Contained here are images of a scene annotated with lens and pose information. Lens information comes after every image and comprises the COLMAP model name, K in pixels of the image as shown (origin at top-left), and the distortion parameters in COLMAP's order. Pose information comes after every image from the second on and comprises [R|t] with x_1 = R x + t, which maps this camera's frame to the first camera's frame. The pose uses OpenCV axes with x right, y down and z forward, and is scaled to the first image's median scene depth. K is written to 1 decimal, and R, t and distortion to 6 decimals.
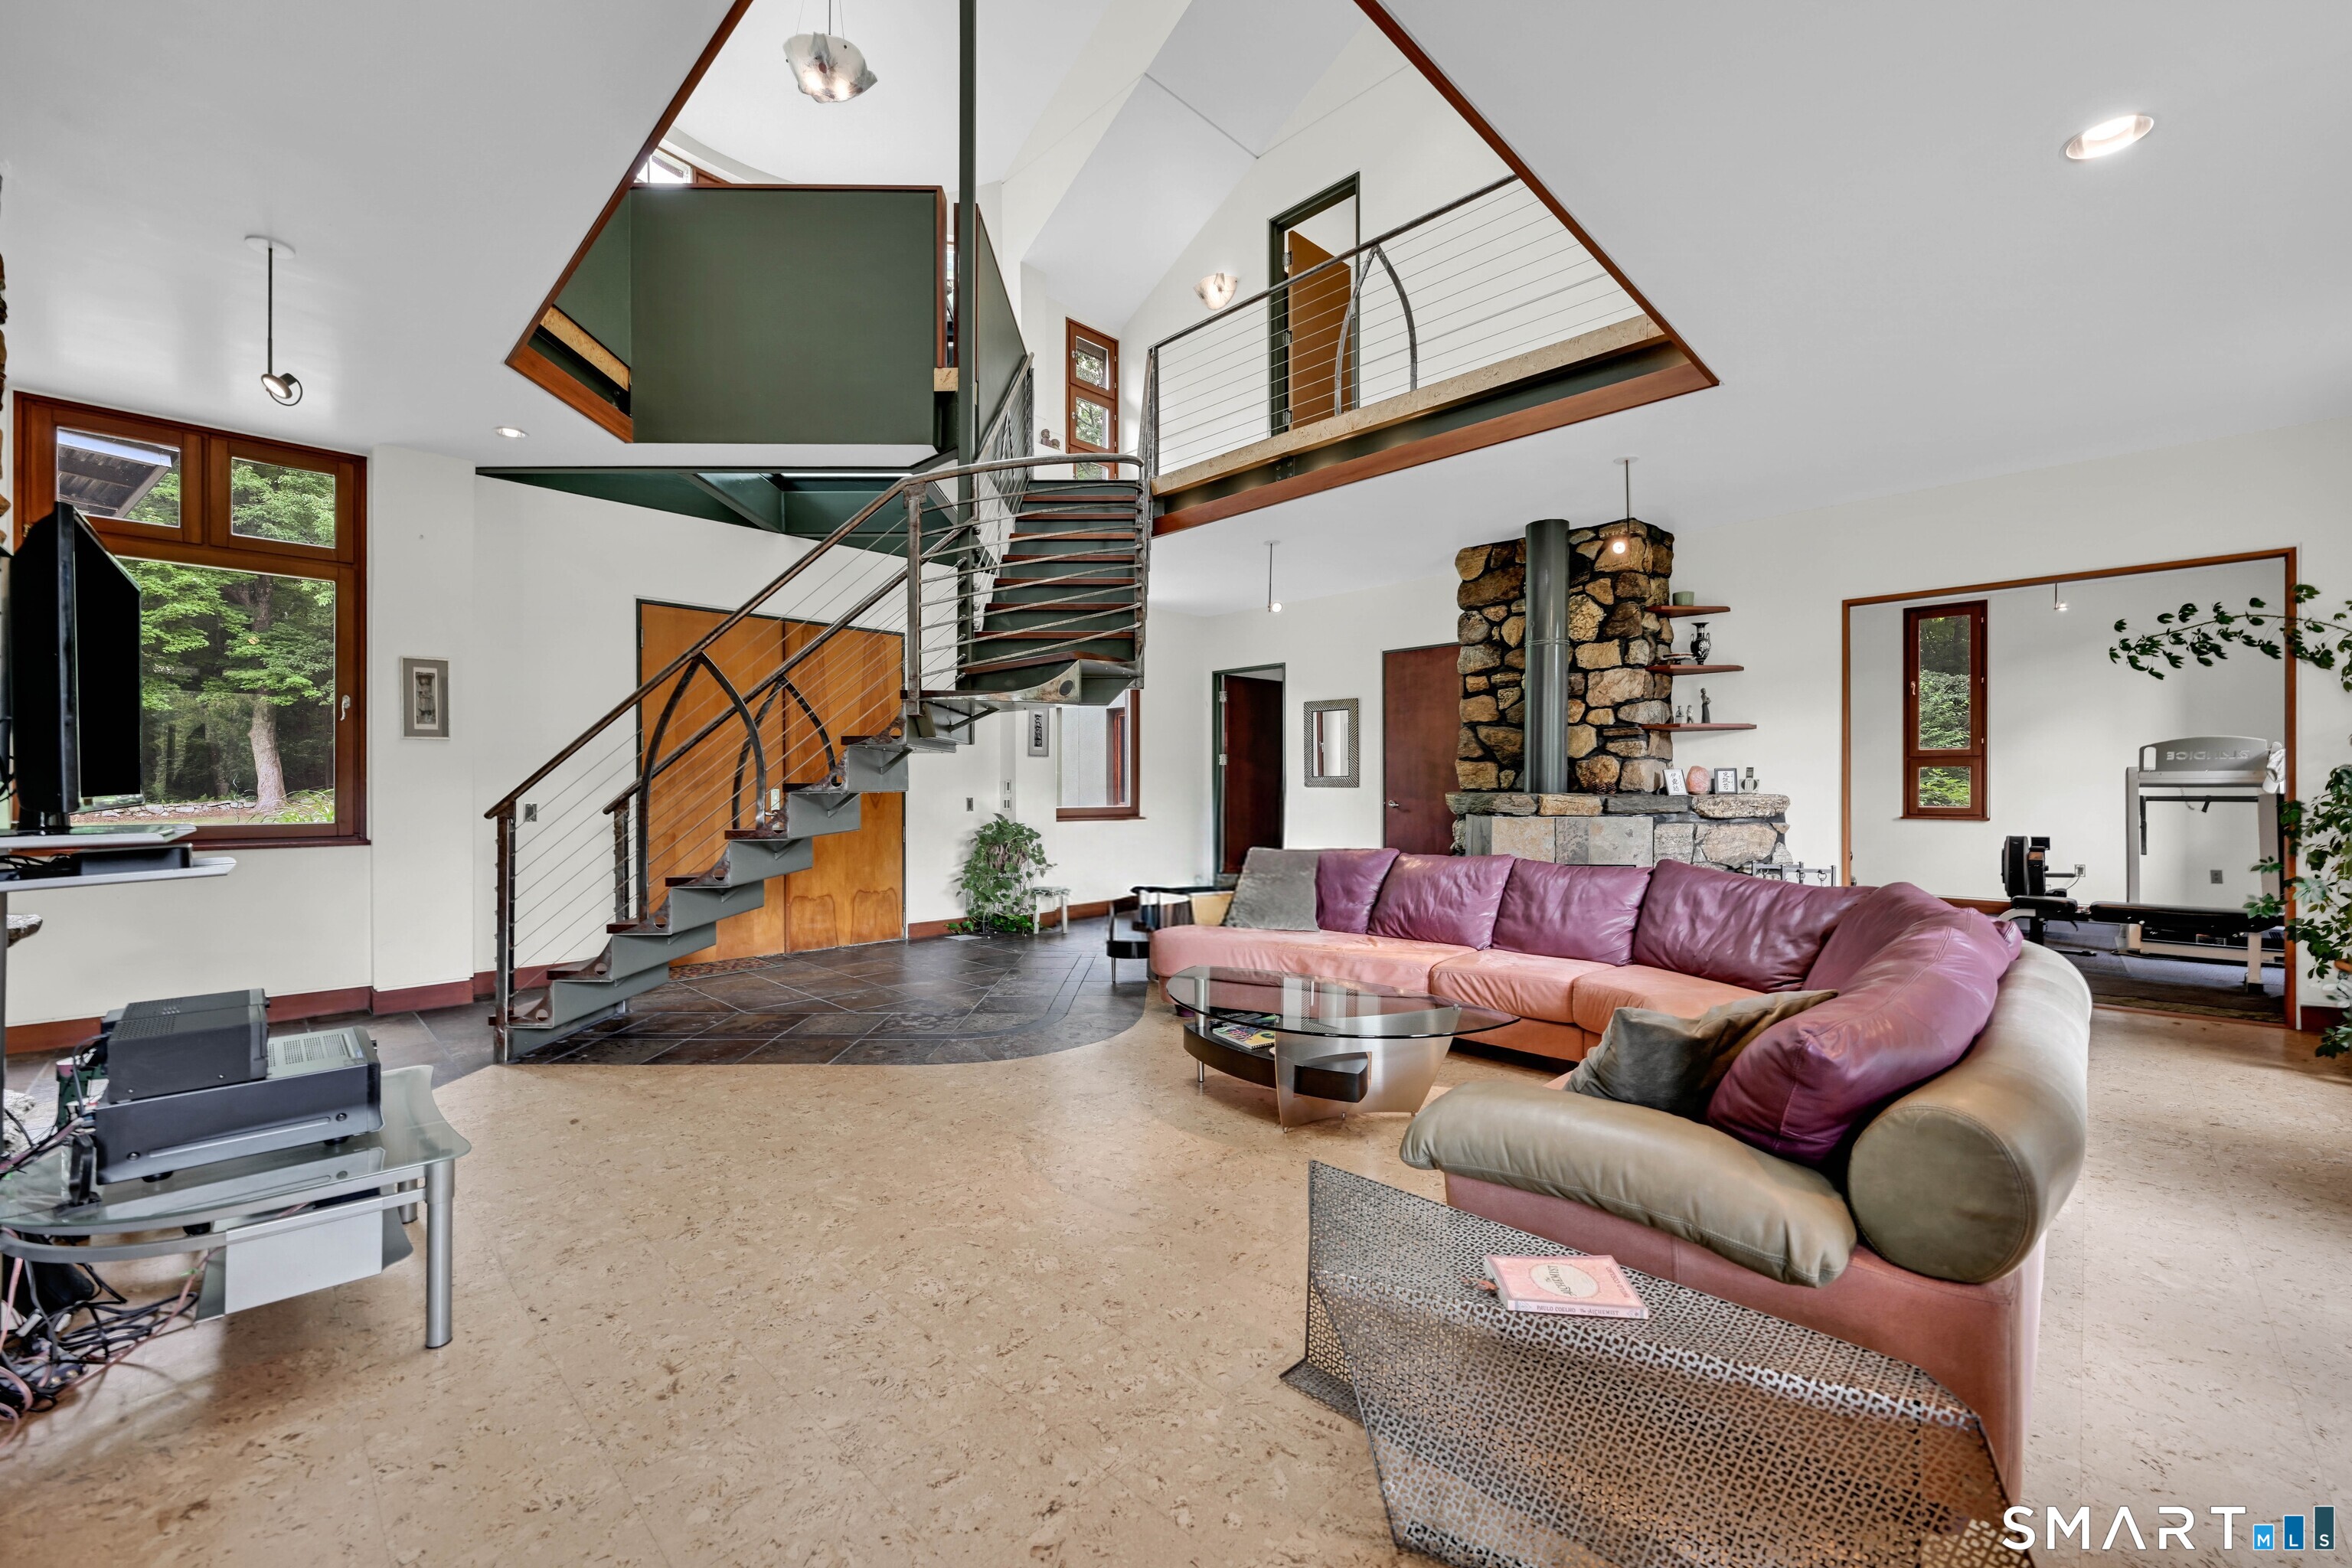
lens RADIAL K [[937.3, 0, 1178.4], [0, 937.3, 792.5], [0, 0, 1]] dist [-0.000576, -0.000008]
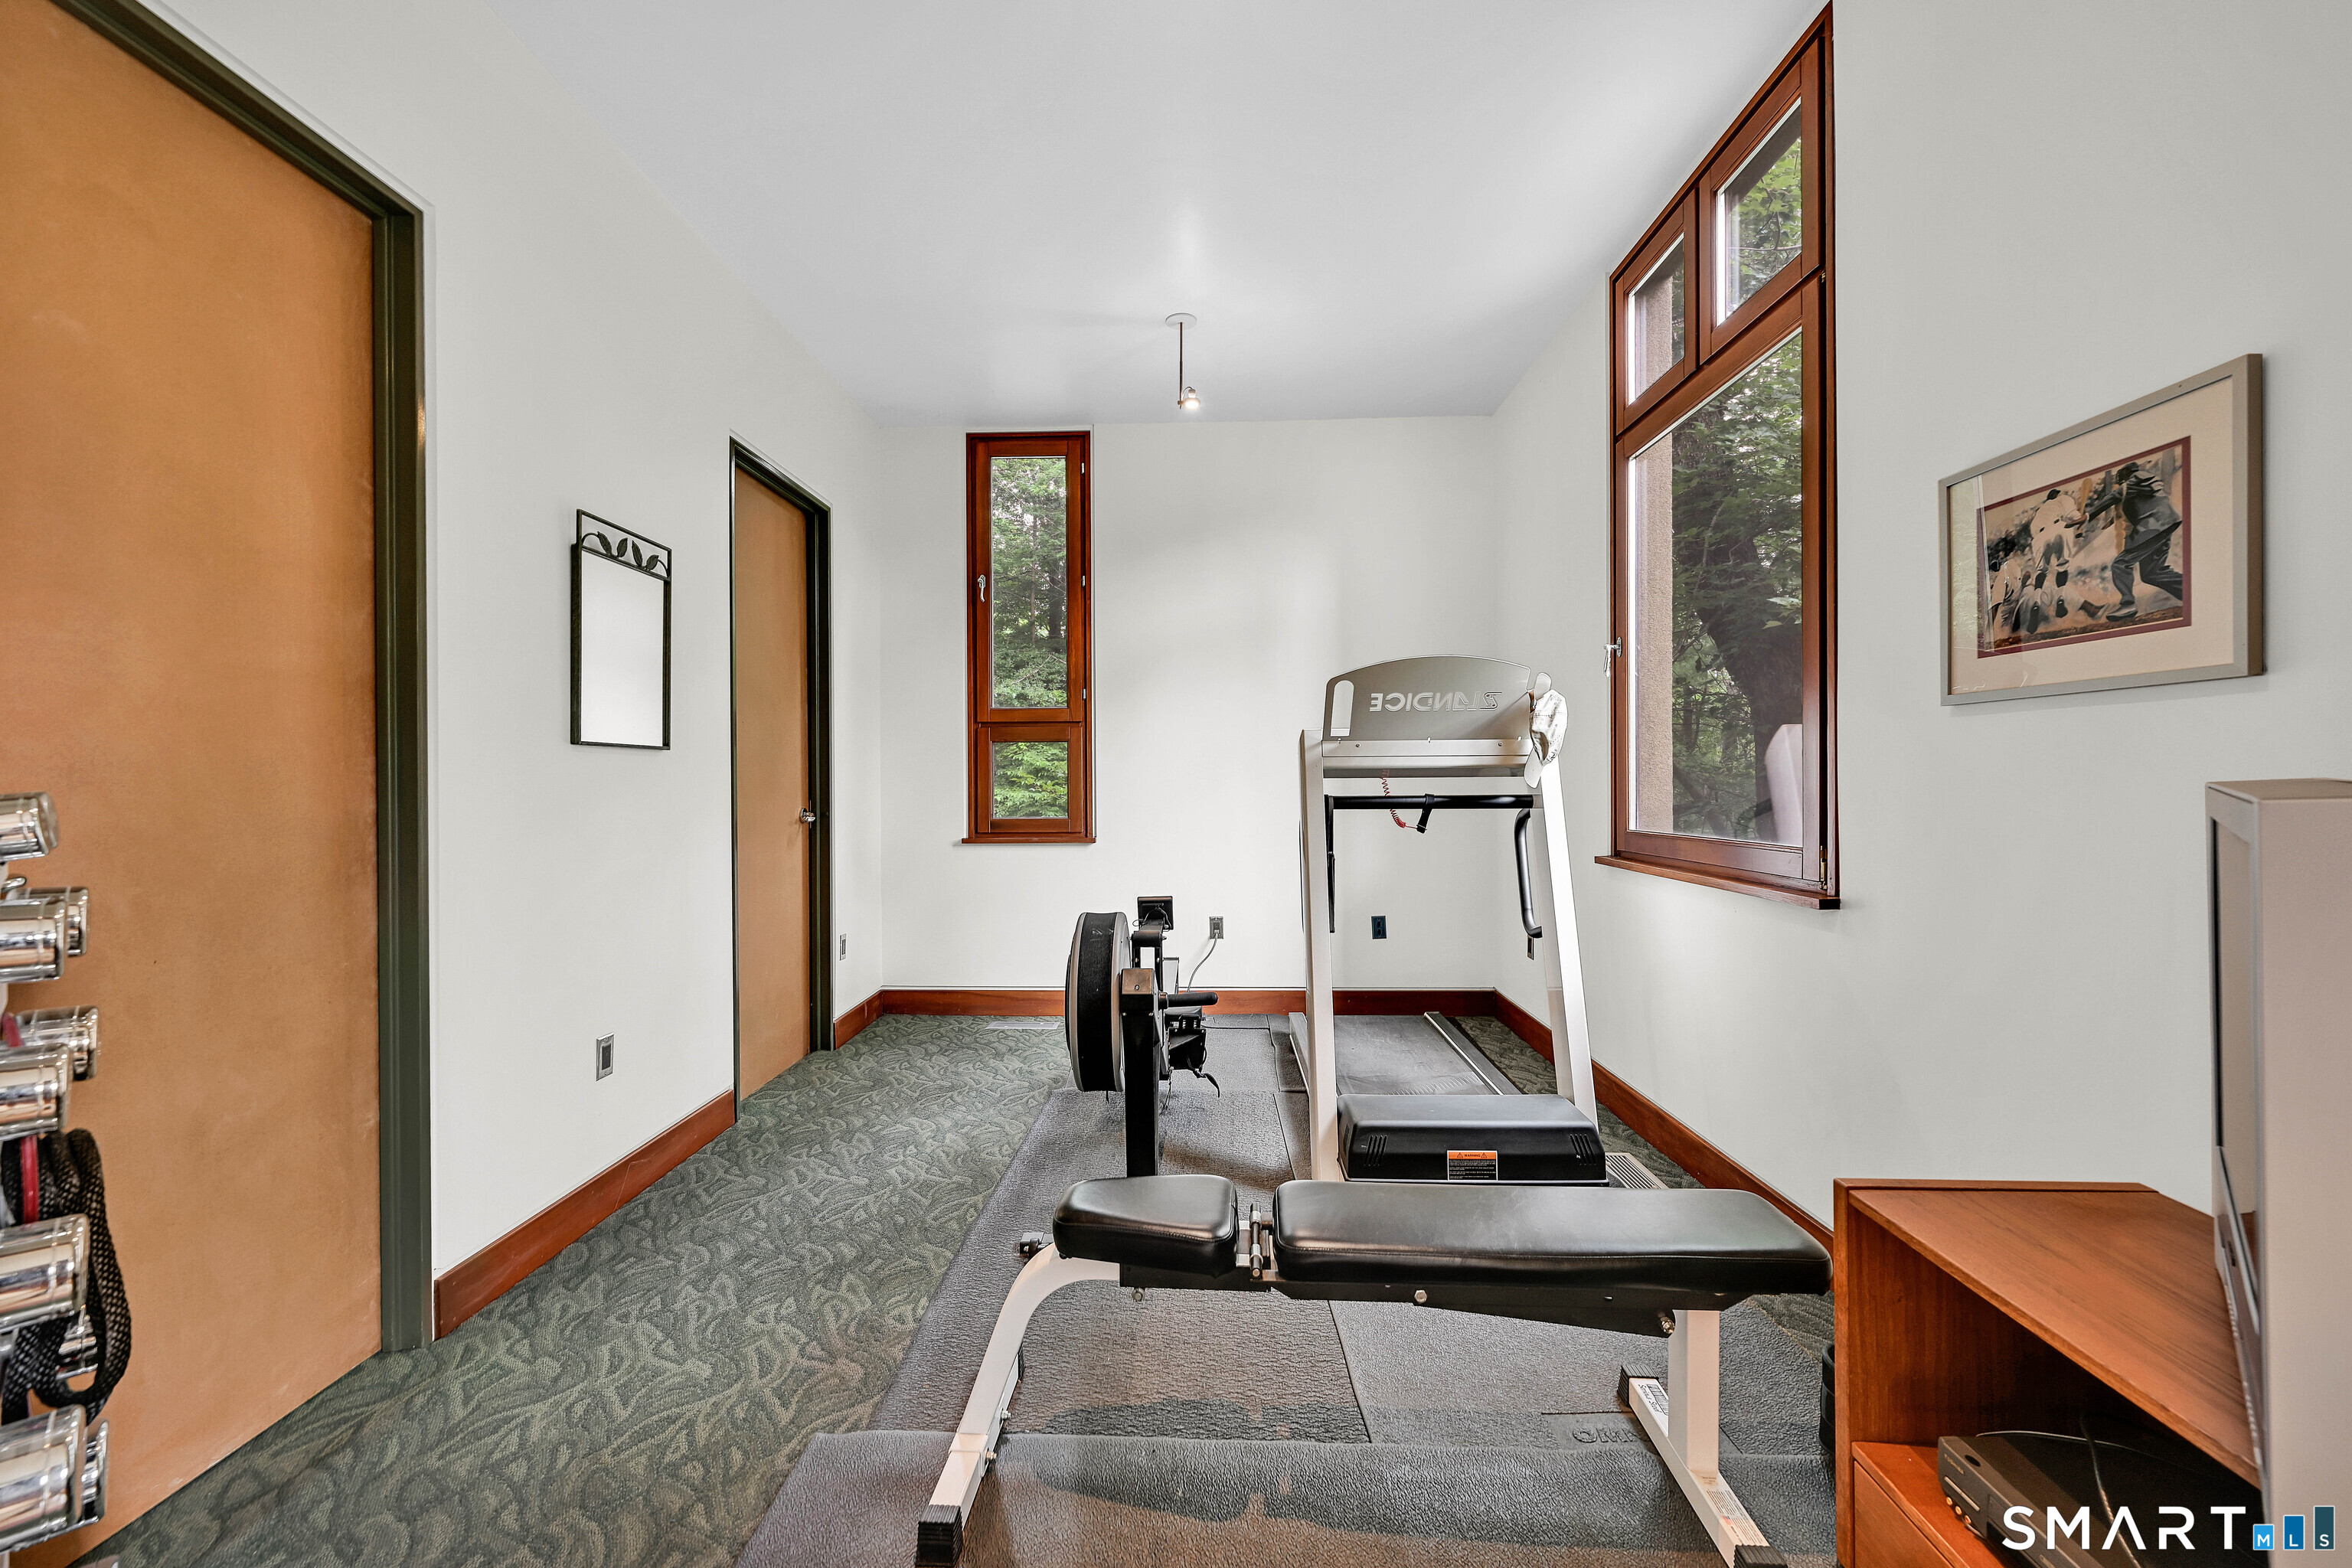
lens RADIAL K [[937.3, 0, 1174.6], [0, 937.3, 785.5], [0, 0, 1]] dist [-0.000576, -0.000008]
pose [[0.742108, -0.001442, 0.670279, 0.681451], [0.006145, 0.999970, -0.004652, -0.000036], [-0.670253, 0.007572, 0.742094, 0.720478]]
